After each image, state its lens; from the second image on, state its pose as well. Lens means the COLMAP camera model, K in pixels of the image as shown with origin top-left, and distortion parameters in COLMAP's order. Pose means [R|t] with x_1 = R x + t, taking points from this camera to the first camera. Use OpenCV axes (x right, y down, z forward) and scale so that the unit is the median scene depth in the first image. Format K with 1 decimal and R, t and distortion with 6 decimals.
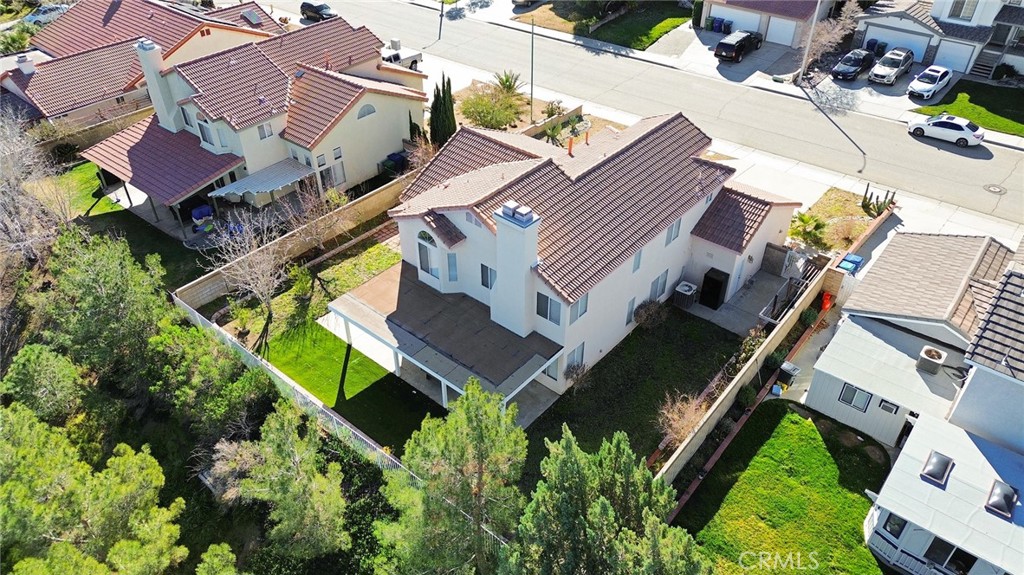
lens RADIAL K [[721.8, 0, 513.9], [0, 721.8, 290.9], [0, 0, 1]] dist [0.066121, -0.059147]
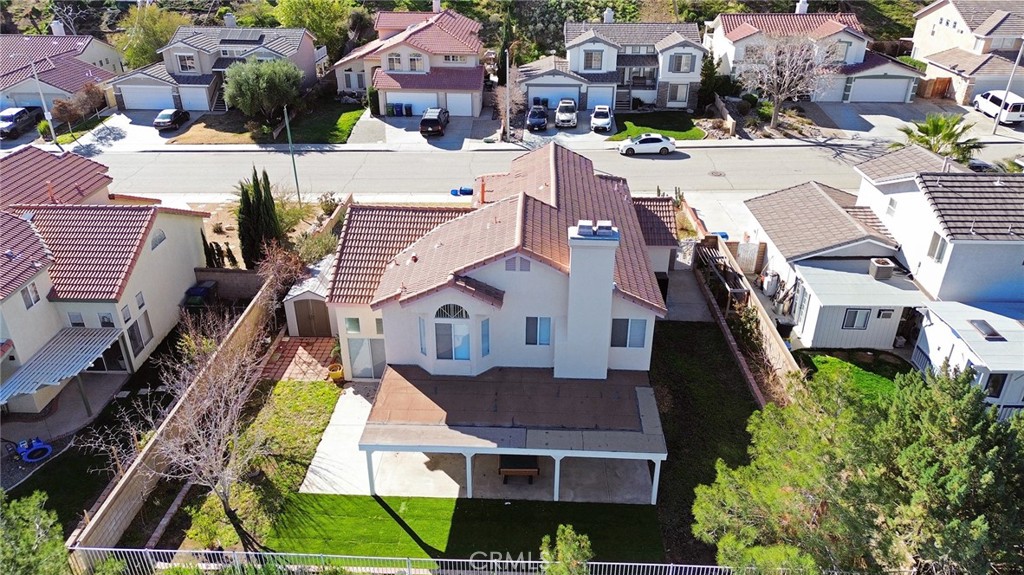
lens RADIAL K [[721.8, 0, 513.9], [0, 721.8, 290.9], [0, 0, 1]] dist [0.066121, -0.059147]
pose [[0.786883, -0.285922, 0.546867, -0.267115], [0.374869, 0.925412, -0.055557, -0.013288], [-0.490192, 0.248720, 0.835374, 0.156742]]
